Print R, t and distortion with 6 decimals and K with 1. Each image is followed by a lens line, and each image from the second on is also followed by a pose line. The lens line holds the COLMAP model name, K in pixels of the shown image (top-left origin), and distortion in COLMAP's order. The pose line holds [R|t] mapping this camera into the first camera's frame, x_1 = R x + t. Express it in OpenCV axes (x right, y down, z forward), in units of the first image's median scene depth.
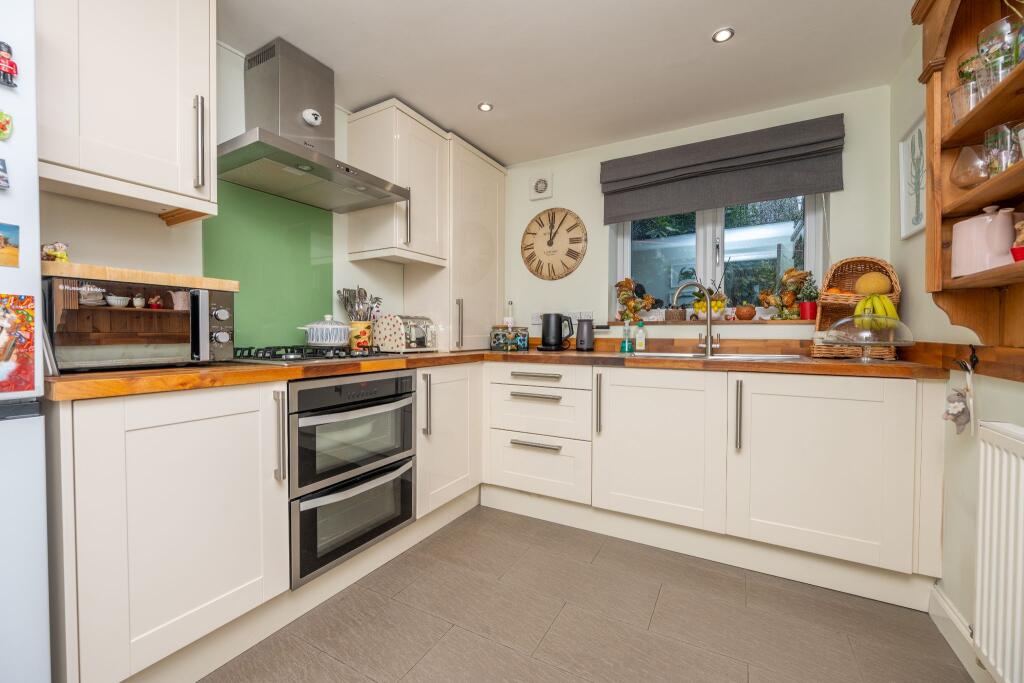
lens RADIAL K [[408.4, 0, 510.2], [0, 408.4, 337.9], [0, 0, 1]] dist [-0.005326, -0.000725]
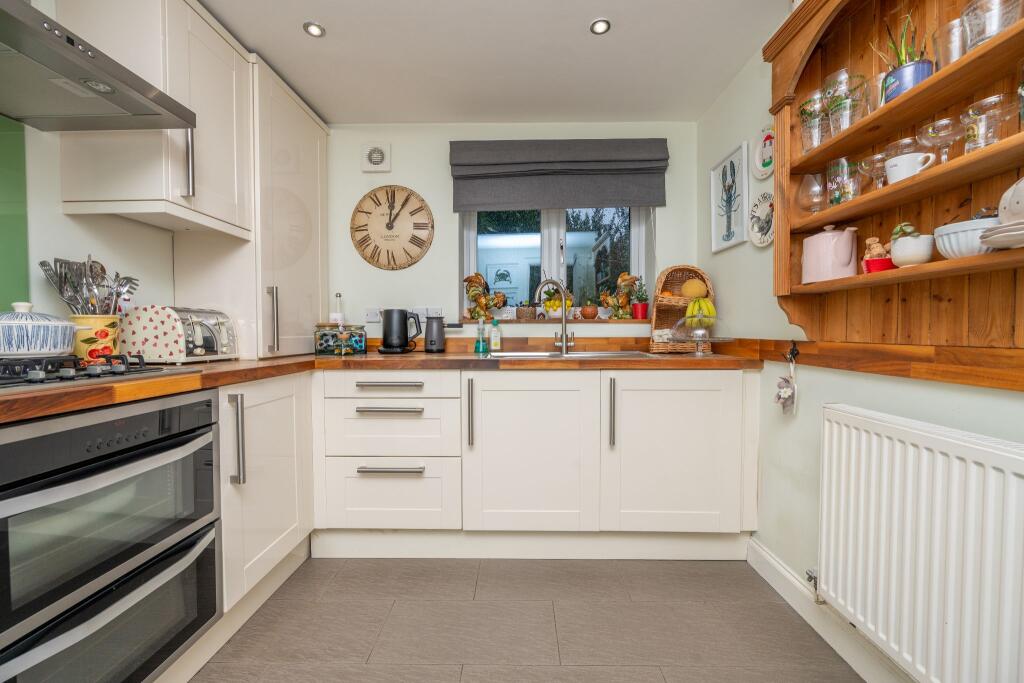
lens RADIAL K [[408.4, 0, 513.2], [0, 408.4, 343.1], [0, 0, 1]] dist [-0.005326, -0.000725]
pose [[0.882066, -0.017605, 0.470798, -0.106213], [0.010282, 0.999783, 0.018122, -0.003511], [-0.471014, -0.011143, 0.882055, 0.178560]]
